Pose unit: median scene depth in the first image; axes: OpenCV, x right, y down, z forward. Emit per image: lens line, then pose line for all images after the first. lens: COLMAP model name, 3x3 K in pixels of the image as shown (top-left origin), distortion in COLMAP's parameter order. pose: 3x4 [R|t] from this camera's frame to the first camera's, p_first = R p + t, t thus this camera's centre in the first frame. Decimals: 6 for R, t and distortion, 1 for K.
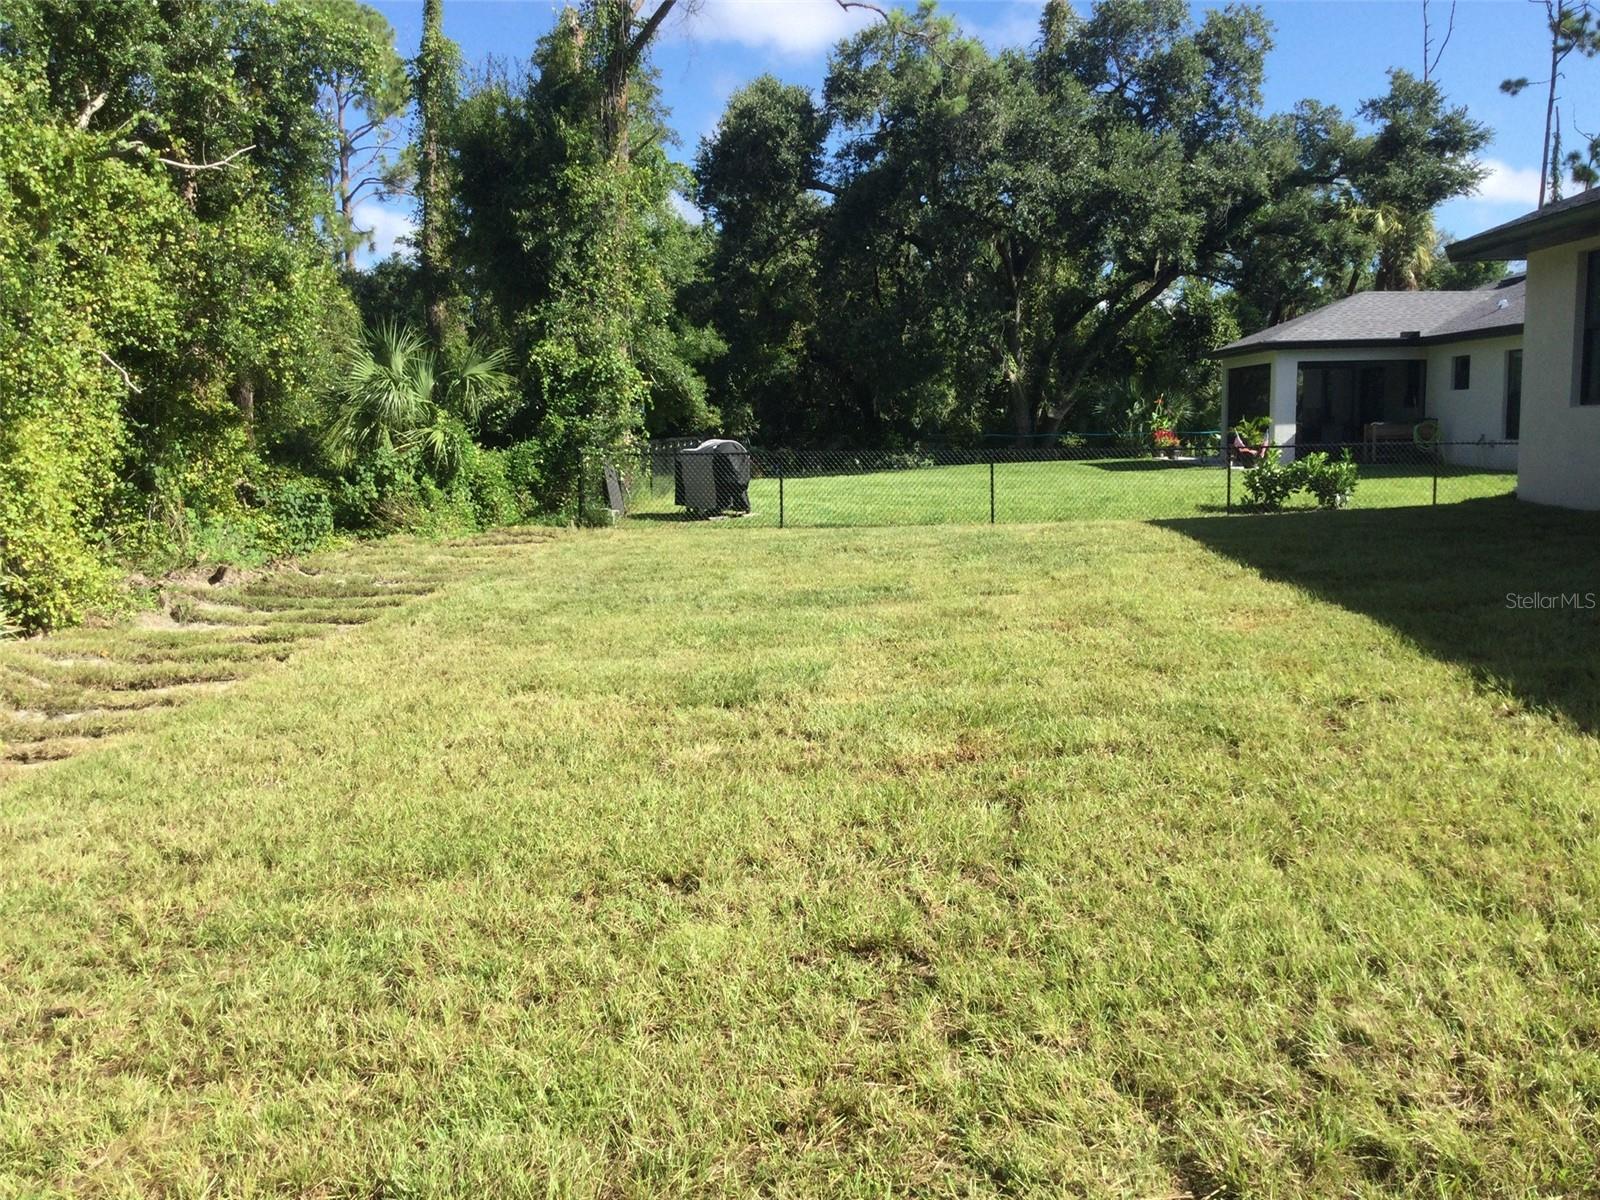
lens RADIAL K [[1488.7, 0, 800.0], [0, 1488.7, 600.0], [0, 0, 1]] dist [-0.012539, -0.008752]
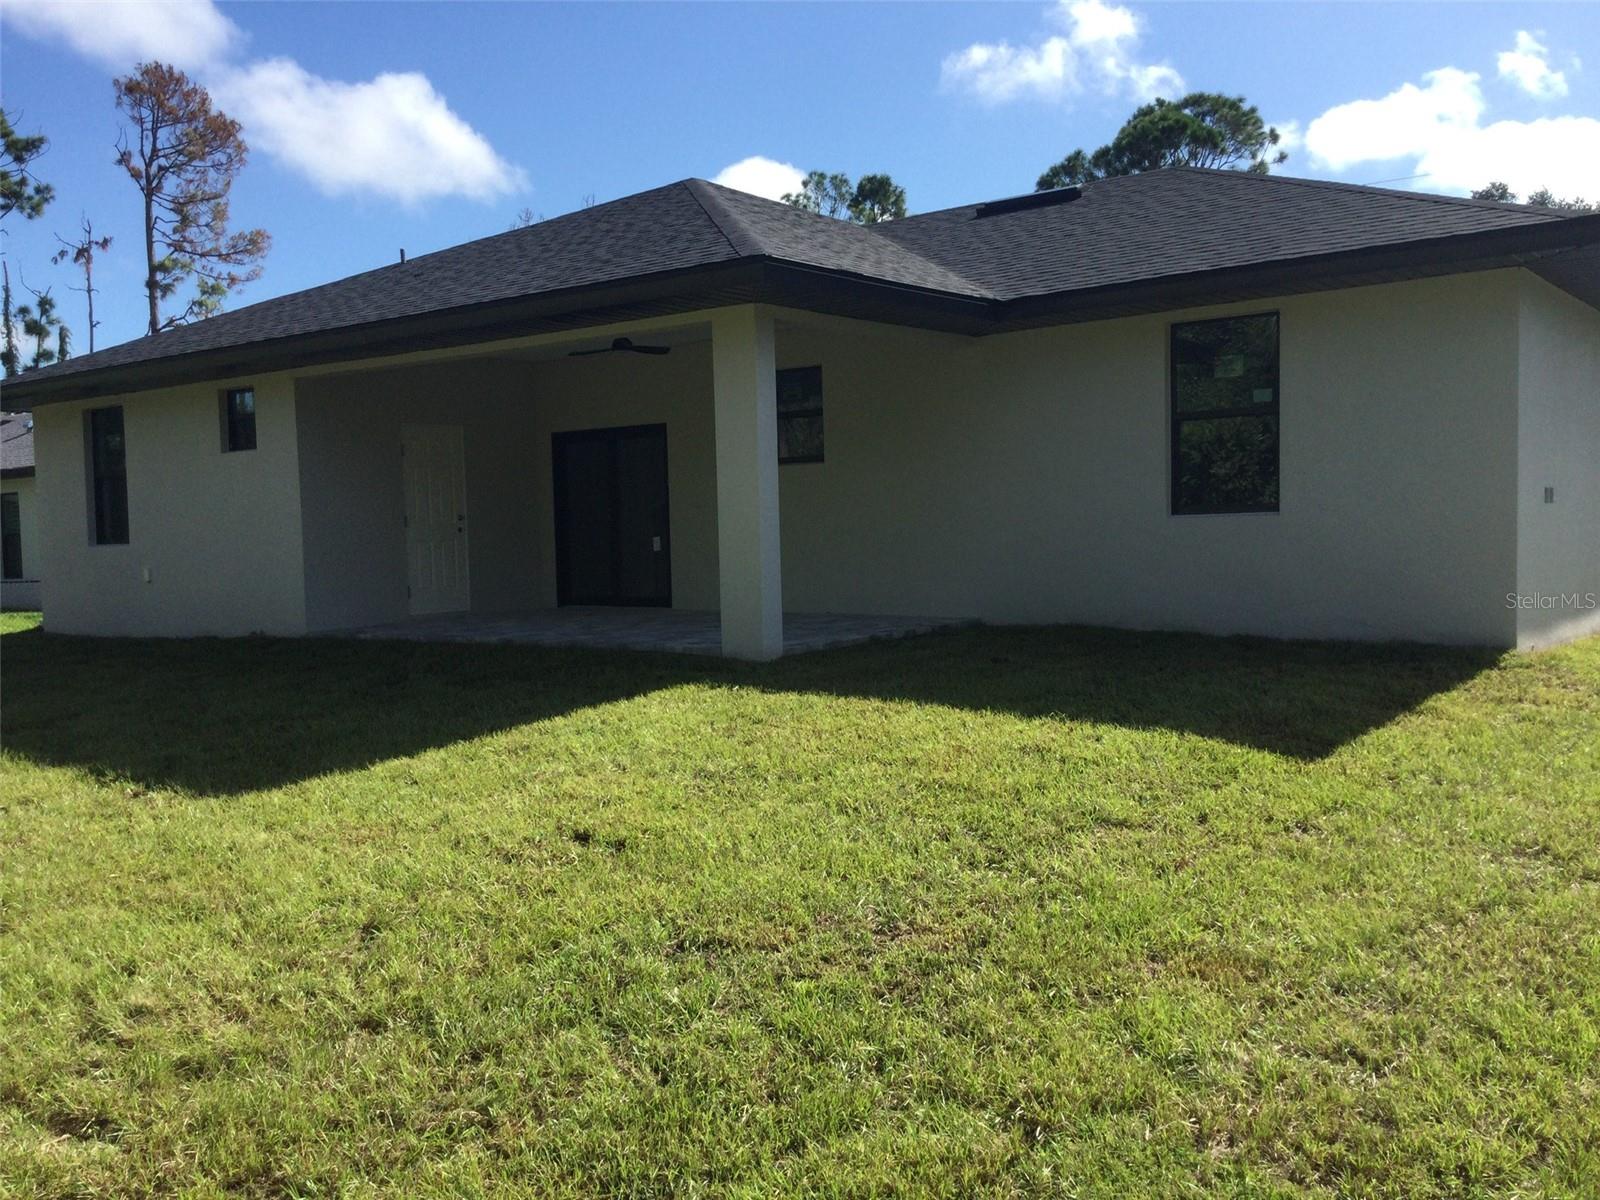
lens RADIAL K [[1461.5, 0, 798.8], [0, 1461.5, 605.7], [0, 0, 1]] dist [0.119219, -0.250114]
pose [[0.573814, -0.044672, 0.817767, -0.186425], [0.118369, 0.992551, -0.028837, 0.020000], [-0.810387, 0.113345, 0.574827, -0.152597]]
